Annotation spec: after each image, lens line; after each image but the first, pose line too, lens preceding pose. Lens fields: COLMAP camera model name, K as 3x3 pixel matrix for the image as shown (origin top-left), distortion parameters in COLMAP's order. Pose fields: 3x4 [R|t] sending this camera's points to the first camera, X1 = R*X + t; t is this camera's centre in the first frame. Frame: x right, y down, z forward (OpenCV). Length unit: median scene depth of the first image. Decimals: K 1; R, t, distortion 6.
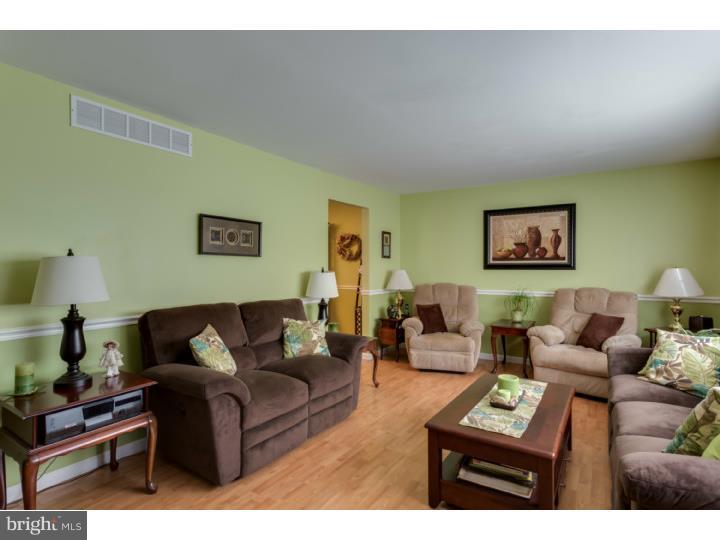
lens RADIAL K [[386.4, 0, 362.7], [0, 386.4, 261.3], [0, 0, 1]] dist [0.001383, -0.000943]
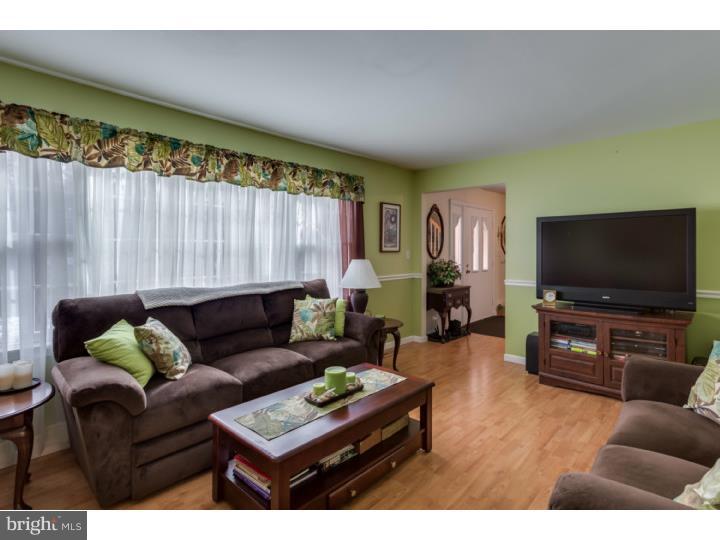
lens RADIAL K [[386.4, 0, 362.7], [0, 386.4, 261.3], [0, 0, 1]] dist [0.001383, -0.000943]
pose [[-0.984344, -0.007834, 0.176084, 0.162321], [-0.005668, 0.999902, 0.012799, 0.028334], [-0.176167, 0.011601, -0.984292, 2.066102]]
